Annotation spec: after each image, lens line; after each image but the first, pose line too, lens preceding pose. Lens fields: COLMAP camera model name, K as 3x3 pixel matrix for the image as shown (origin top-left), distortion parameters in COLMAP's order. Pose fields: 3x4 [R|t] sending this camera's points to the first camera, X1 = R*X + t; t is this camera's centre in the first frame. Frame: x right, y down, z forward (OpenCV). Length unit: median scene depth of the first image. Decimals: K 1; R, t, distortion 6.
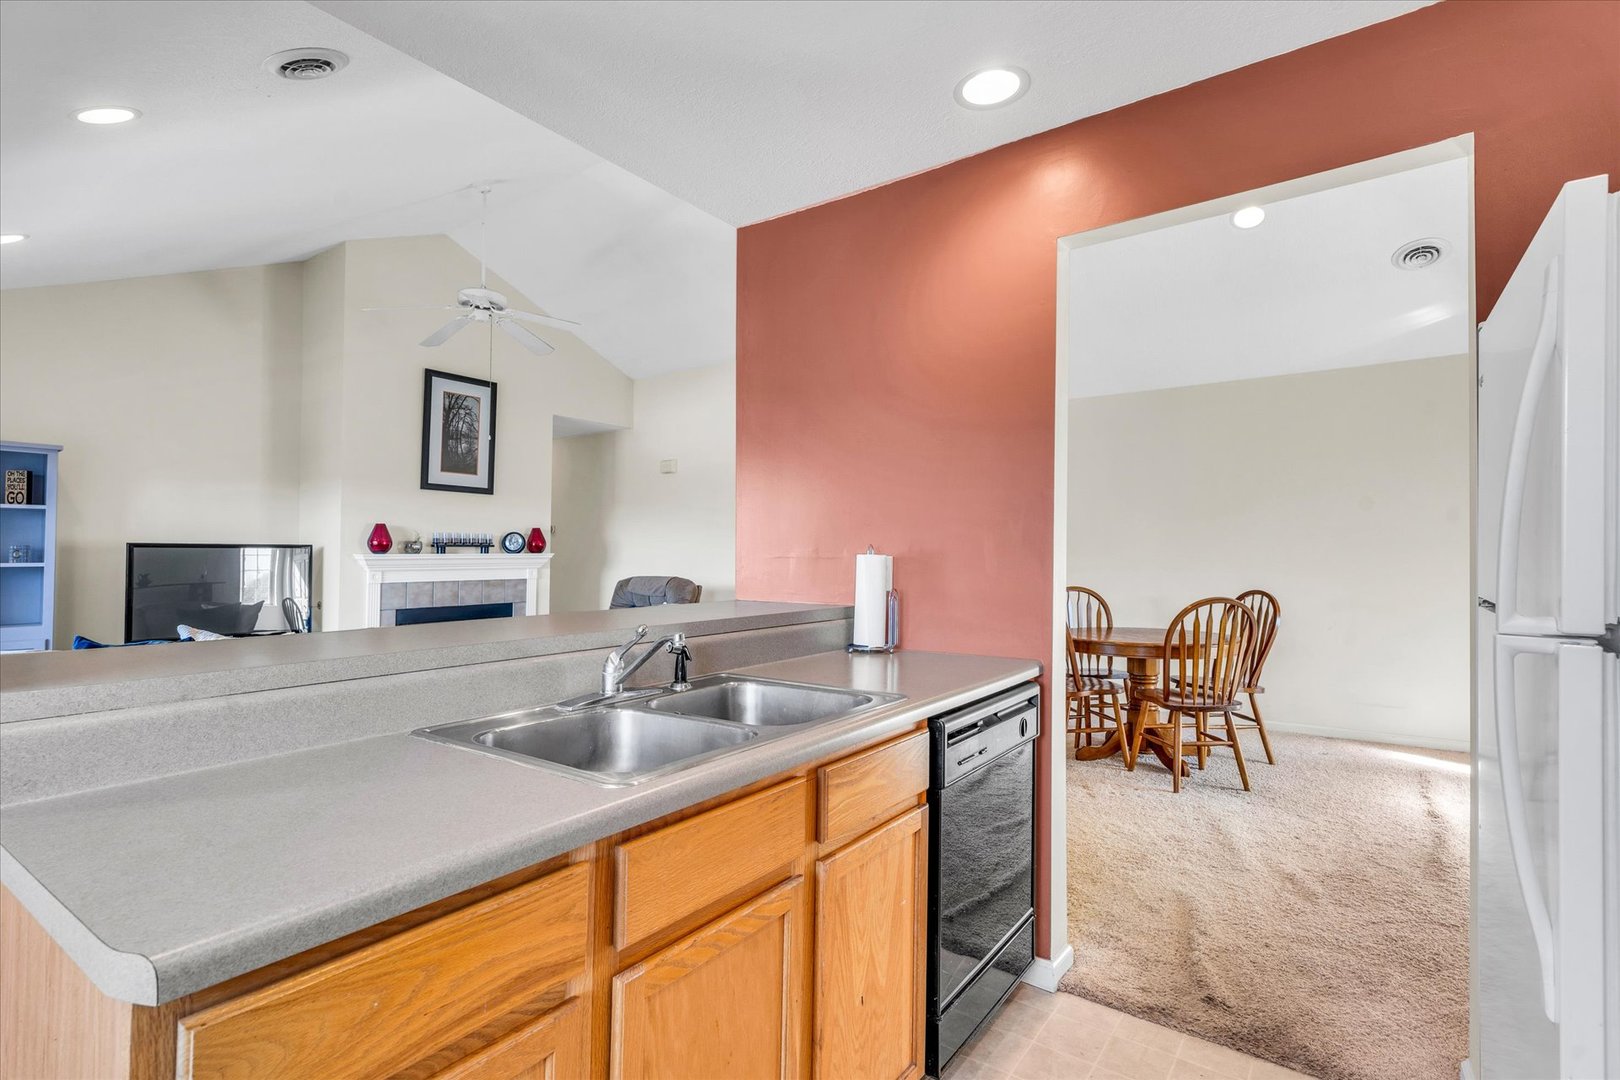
lens RADIAL K [[791.7, 0, 772.0], [0, 791.7, 544.5], [0, 0, 1]] dist [0.024958, -0.000135]
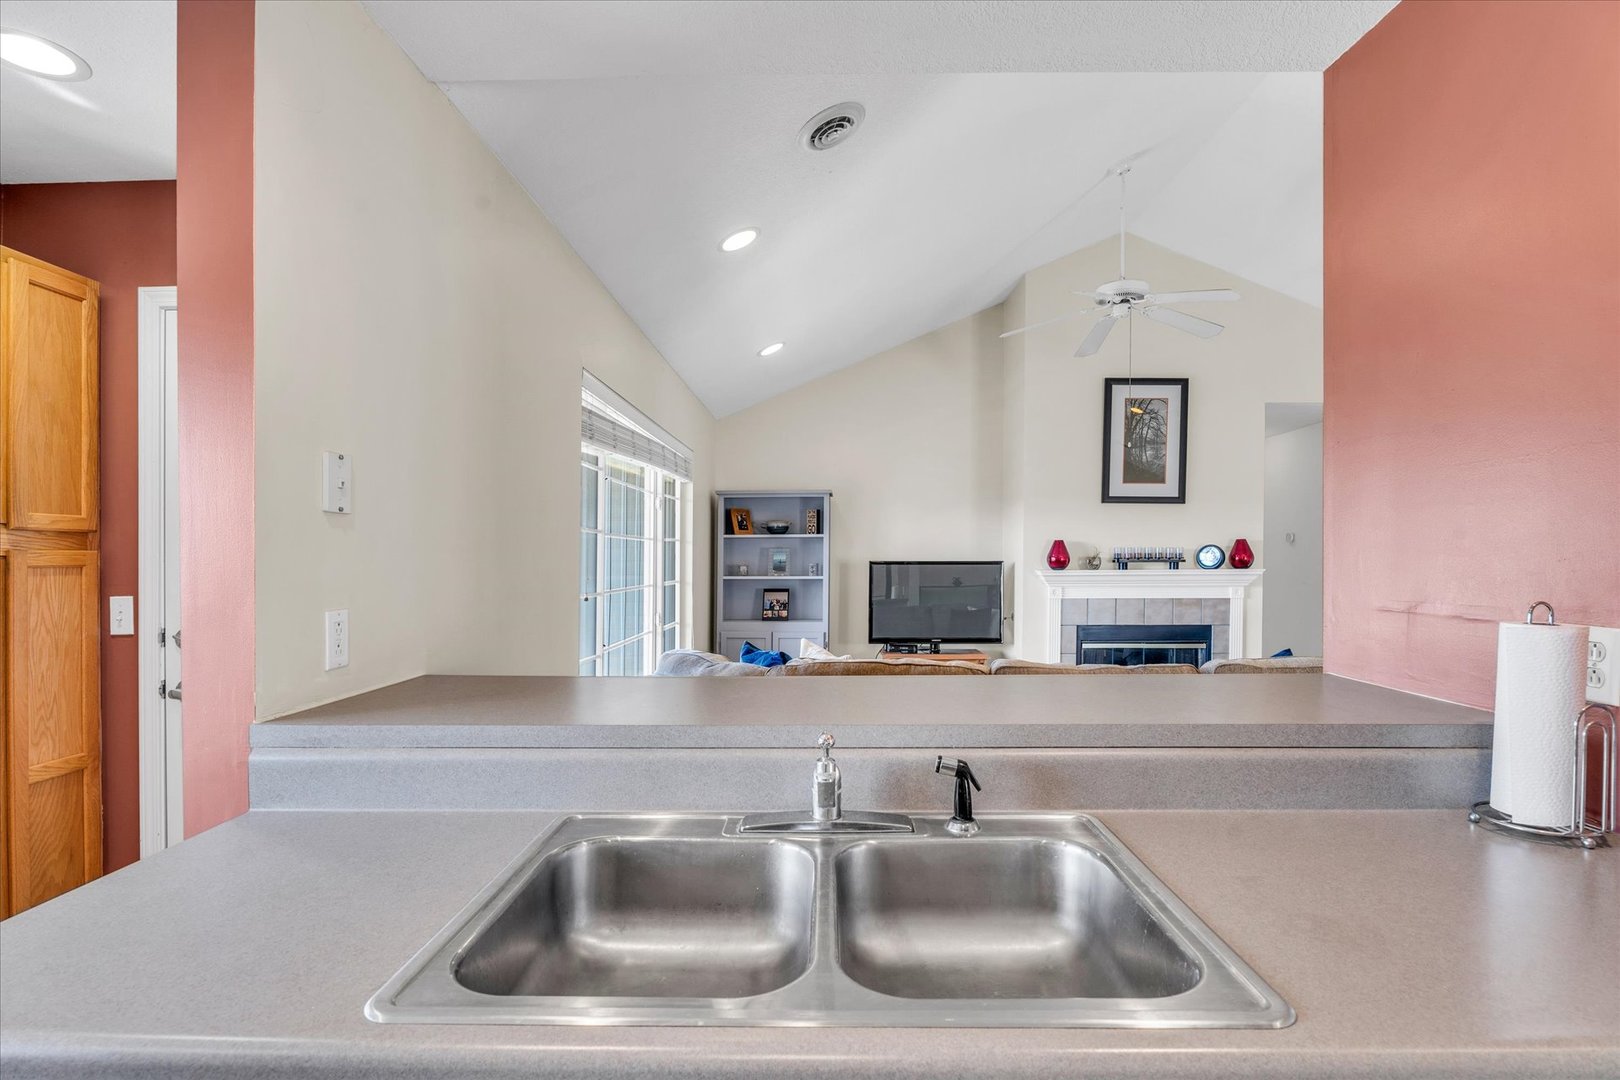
lens RADIAL K [[759.6, 0, 821.3], [0, 759.6, 558.2], [0, 0, 1]] dist [-0.003697, 0.000117]
pose [[0.594773, 0.001235, -0.803893, 0.098704], [0.011968, 0.999874, 0.010392, -0.015482], [0.803805, -0.015802, 0.594684, 0.166119]]
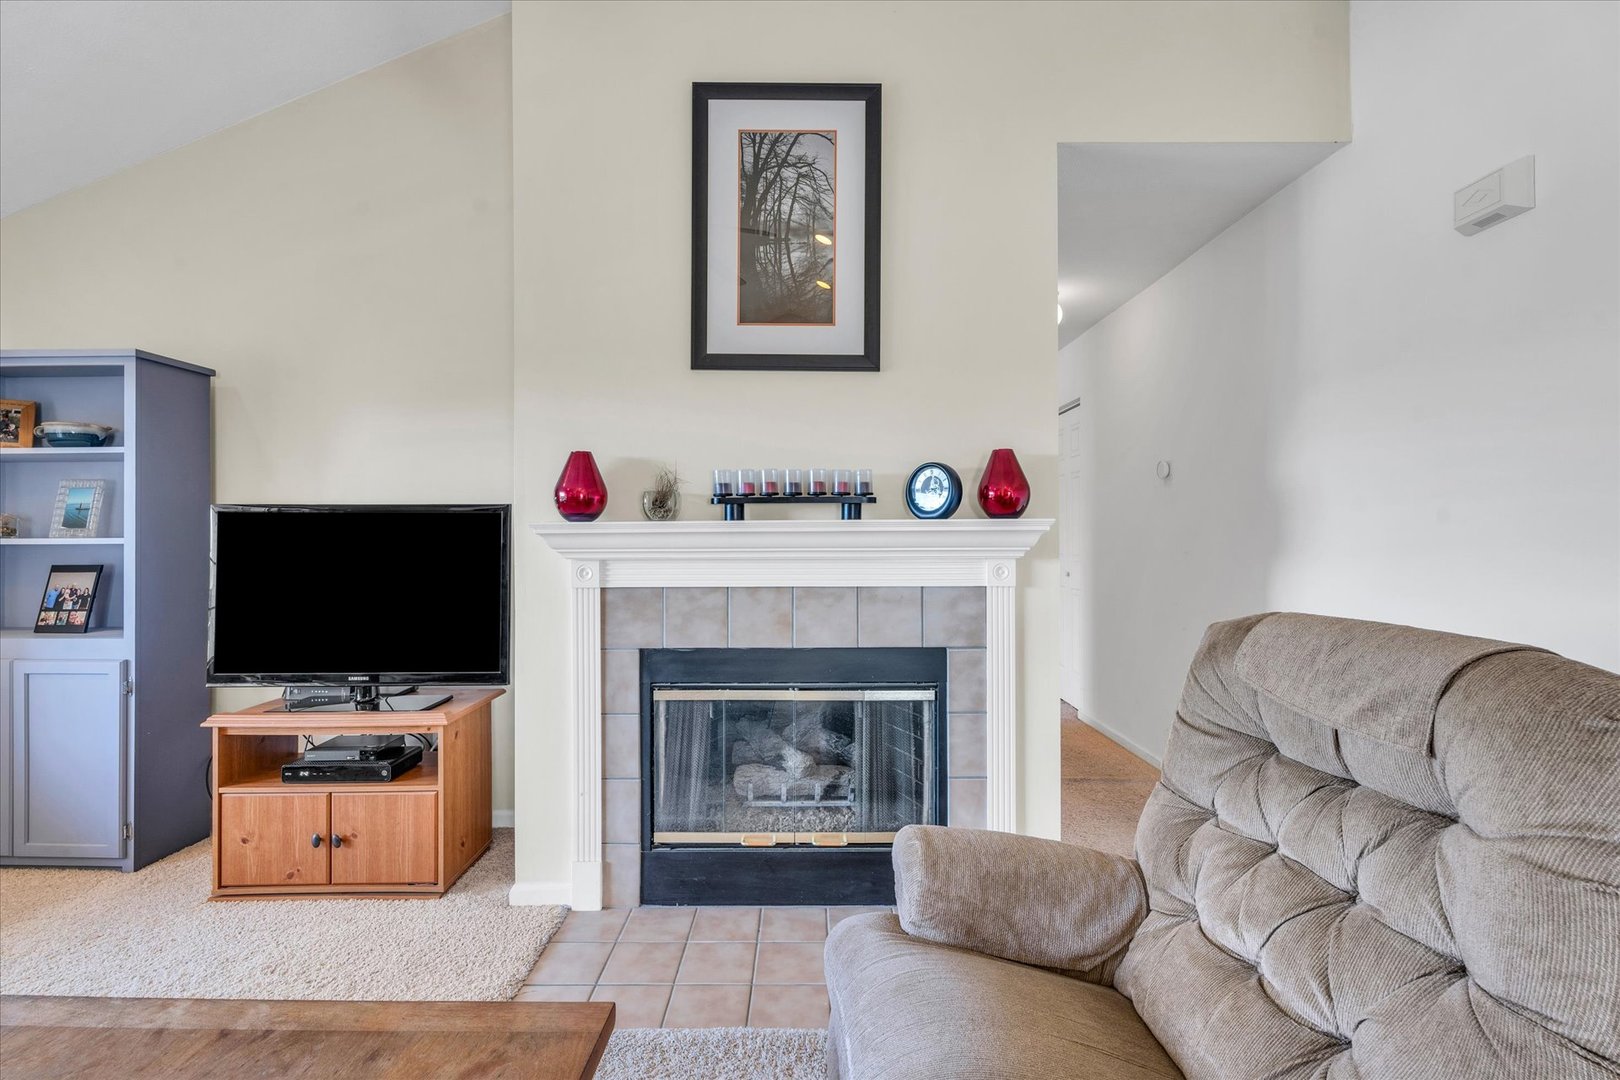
lens RADIAL K [[732.3, 0, 807.7], [0, 732.3, 506.4], [0, 0, 1]] dist [0.008802, 0.000064]
pose [[0.602383, -0.025796, -0.797790, -0.088304], [0.012292, 0.999659, -0.023042, 0.013388], [0.798113, 0.004074, 0.602494, 0.790031]]
